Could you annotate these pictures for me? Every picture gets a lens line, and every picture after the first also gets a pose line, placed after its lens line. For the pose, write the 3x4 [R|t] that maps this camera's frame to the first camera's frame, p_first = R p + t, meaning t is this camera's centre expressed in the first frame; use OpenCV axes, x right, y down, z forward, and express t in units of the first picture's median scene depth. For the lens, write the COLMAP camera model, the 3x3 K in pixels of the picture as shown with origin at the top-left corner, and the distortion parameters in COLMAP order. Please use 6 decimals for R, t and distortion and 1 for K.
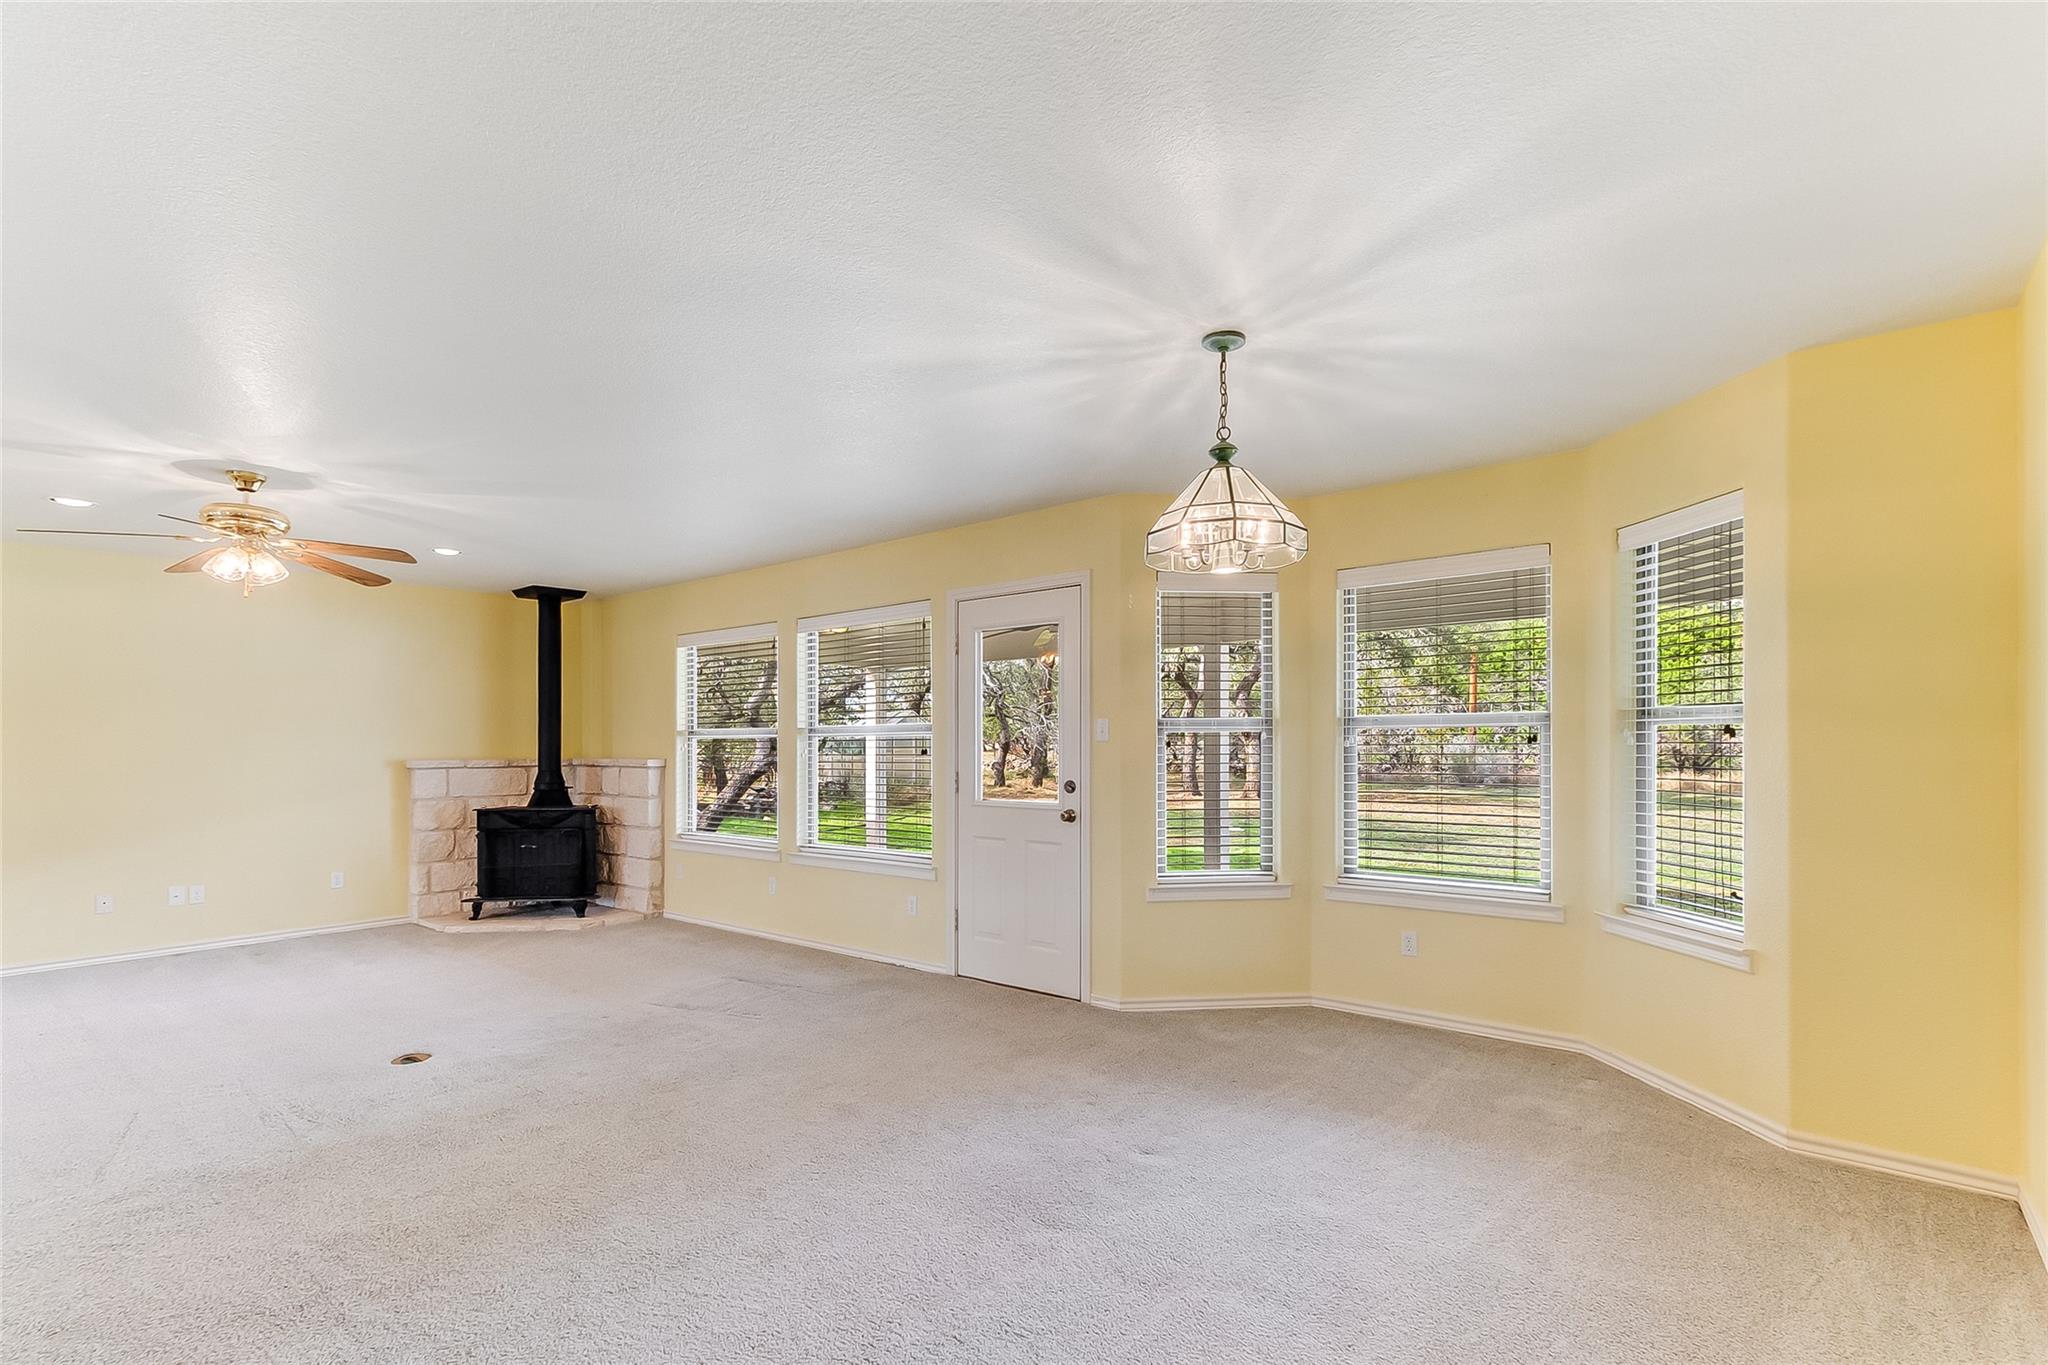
lens RADIAL K [[984.0, 0, 1031.2], [0, 984.0, 738.8], [0, 0, 1]] dist [0.014871, 0.000035]
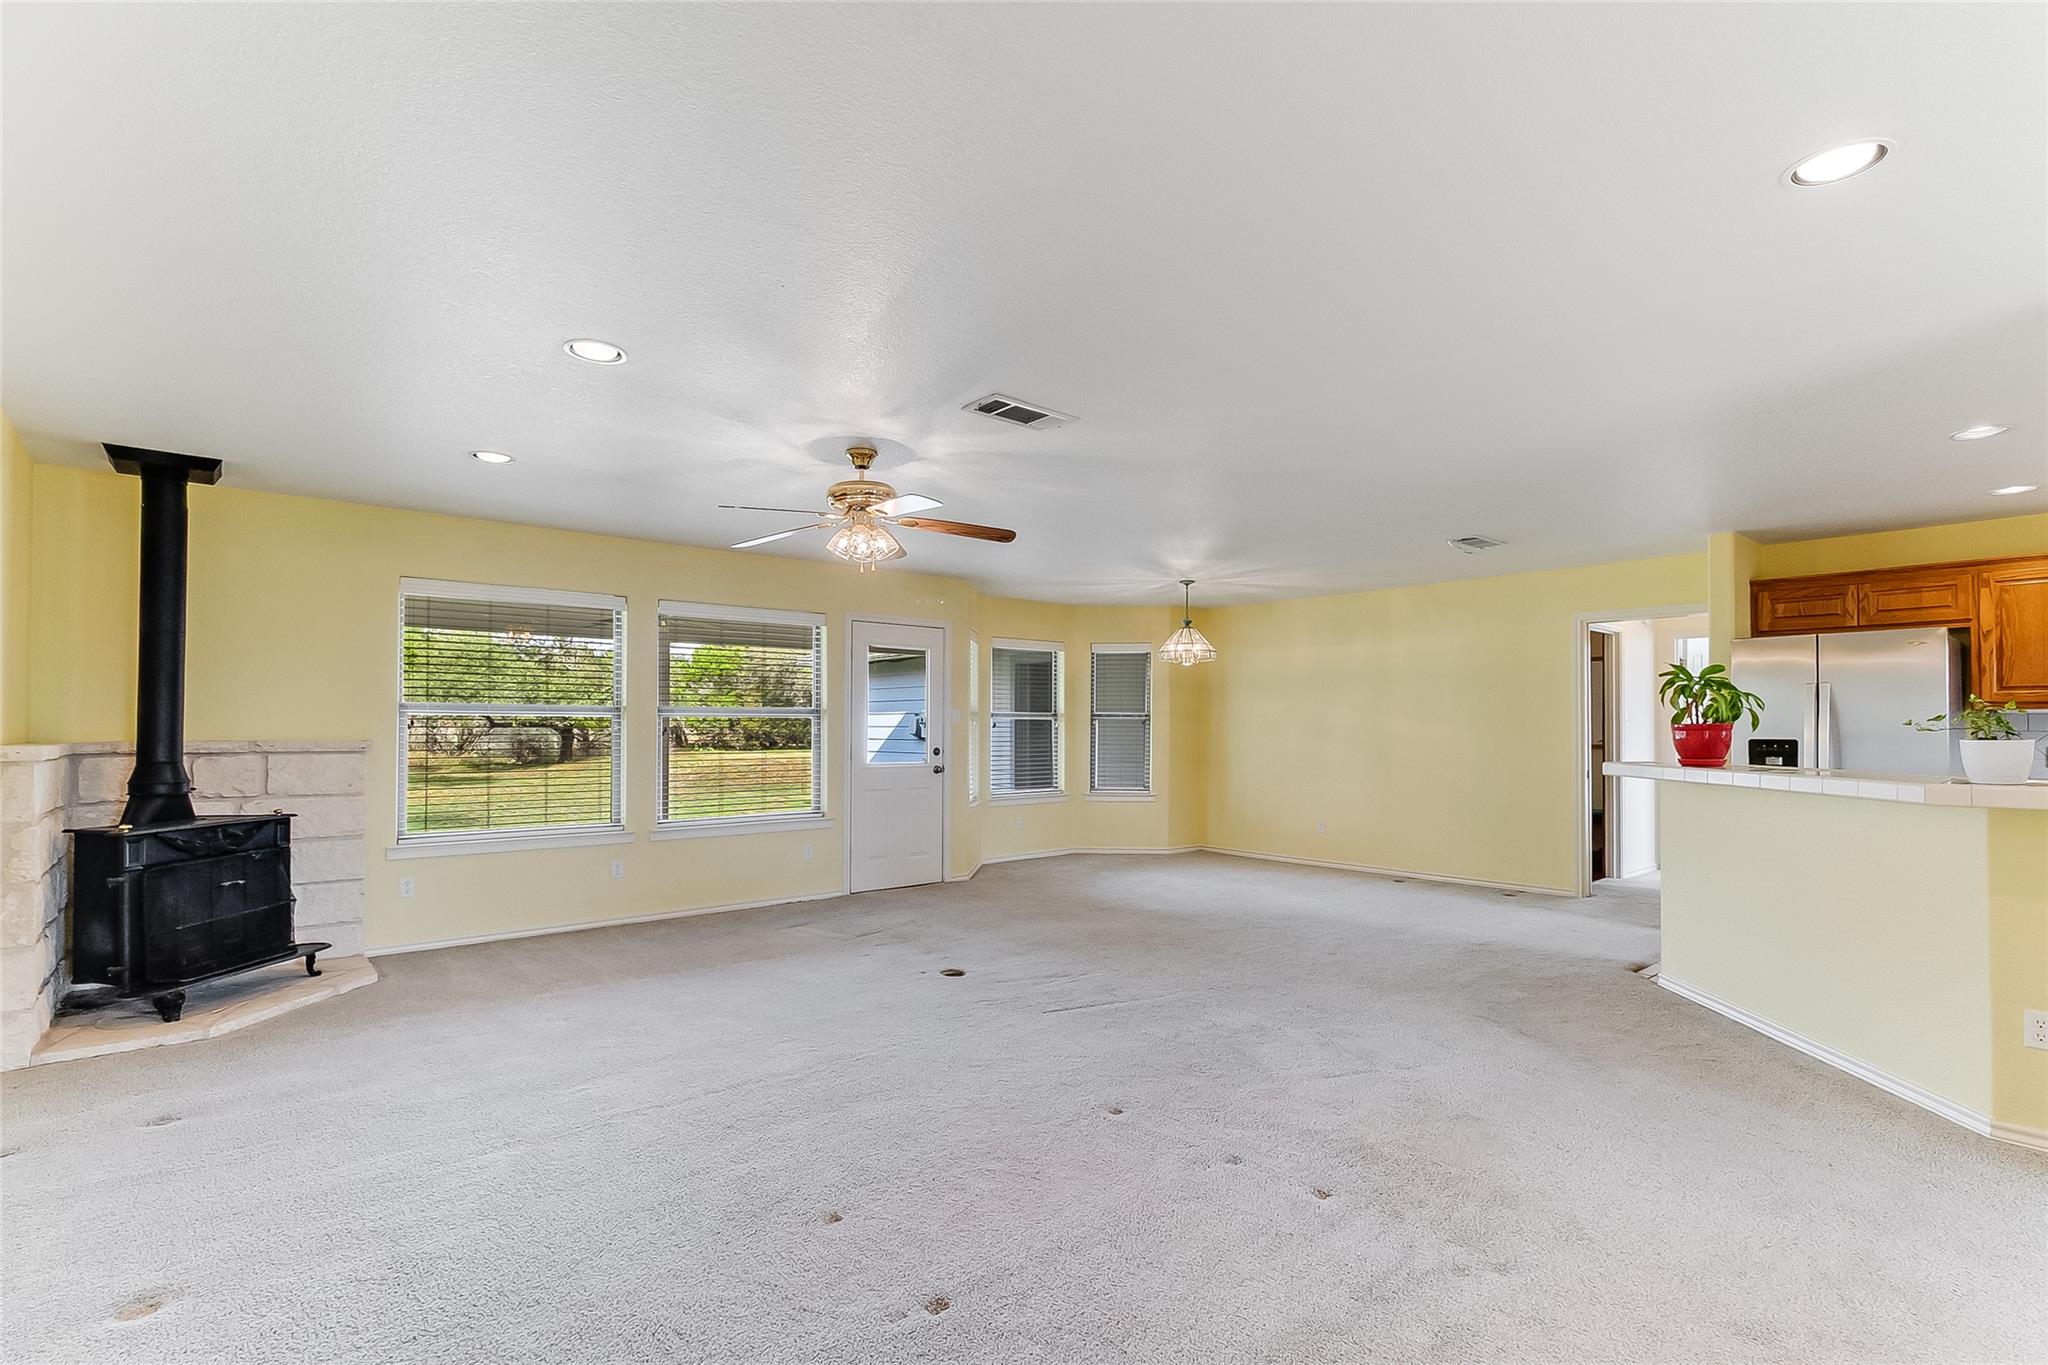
lens RADIAL K [[984.0, 0, 1031.2], [0, 984.0, 738.8], [0, 0, 1]] dist [0.014871, 0.000035]
pose [[0.159352, -0.004147, 0.987213, -1.186405], [-0.005166, 0.999974, 0.005034, 0.014223], [-0.987208, -0.005902, 0.159327, 0.451369]]
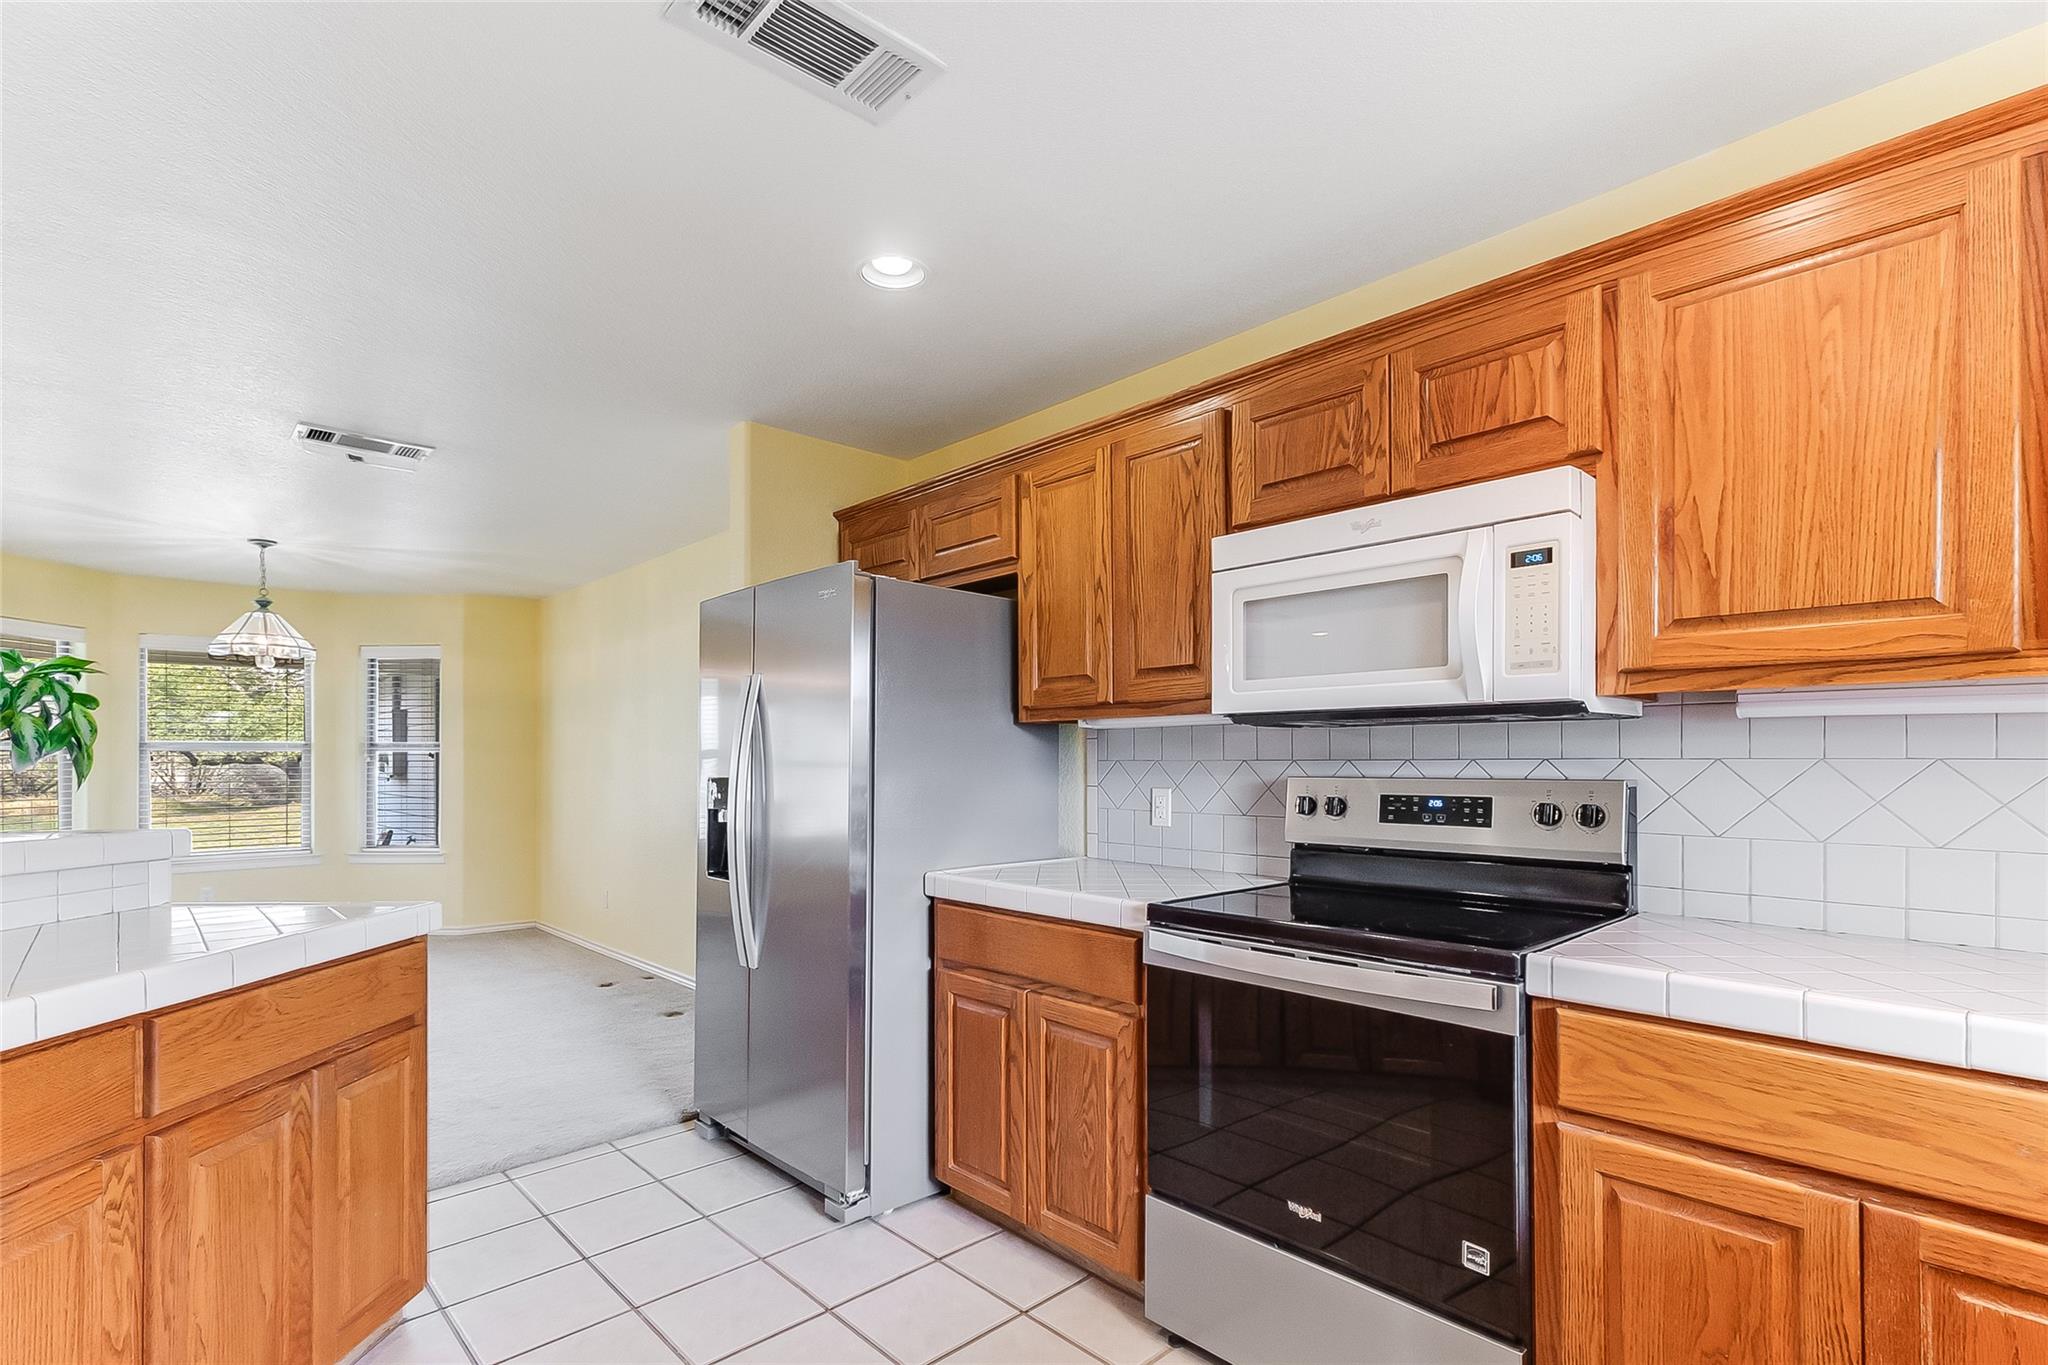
lens RADIAL K [[984.0, 0, 1031.2], [0, 984.0, 738.8], [0, 0, 1]] dist [0.014871, 0.000035]
pose [[0.125636, 0.026103, 0.991733, -0.655883], [0.002739, 0.999641, -0.026658, 0.009799], [-0.992073, 0.006065, 0.125519, -0.298184]]
